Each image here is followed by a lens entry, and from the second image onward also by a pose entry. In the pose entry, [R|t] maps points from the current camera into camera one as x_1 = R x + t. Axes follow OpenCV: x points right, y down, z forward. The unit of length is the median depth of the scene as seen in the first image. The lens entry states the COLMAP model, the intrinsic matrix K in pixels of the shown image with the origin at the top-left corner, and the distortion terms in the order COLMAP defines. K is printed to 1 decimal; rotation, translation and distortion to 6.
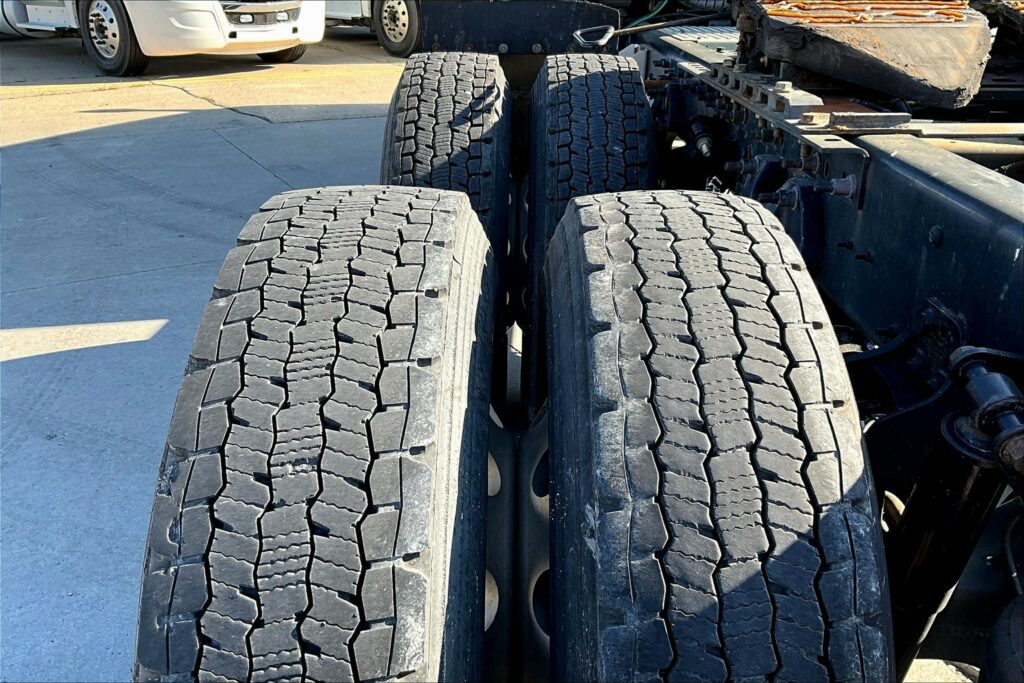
lens RADIAL K [[867.2, 0, 513.5], [0, 867.2, 344.3], [0, 0, 1]] dist [0.075855, -0.144473]
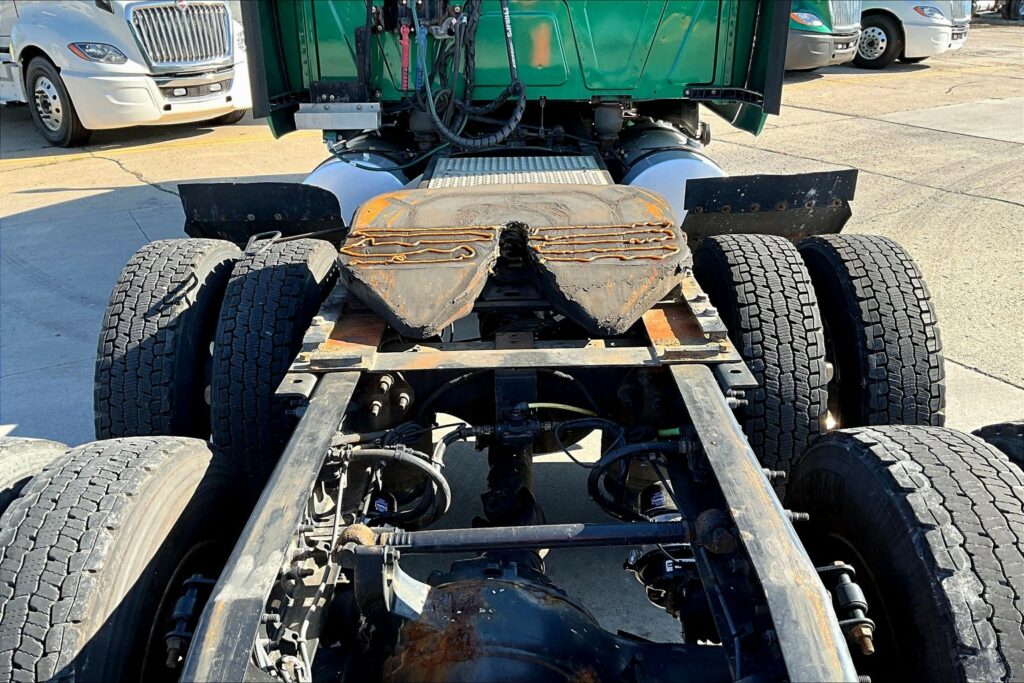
lens RADIAL K [[867.2, 0, 511.9], [0, 867.2, 341.9], [0, 0, 1]] dist [0.075855, -0.144473]
pose [[0.999668, -0.025308, -0.004901, 0.134107], [0.025211, 0.999503, -0.018950, -0.047679], [0.005378, 0.018820, 0.999808, -0.088120]]
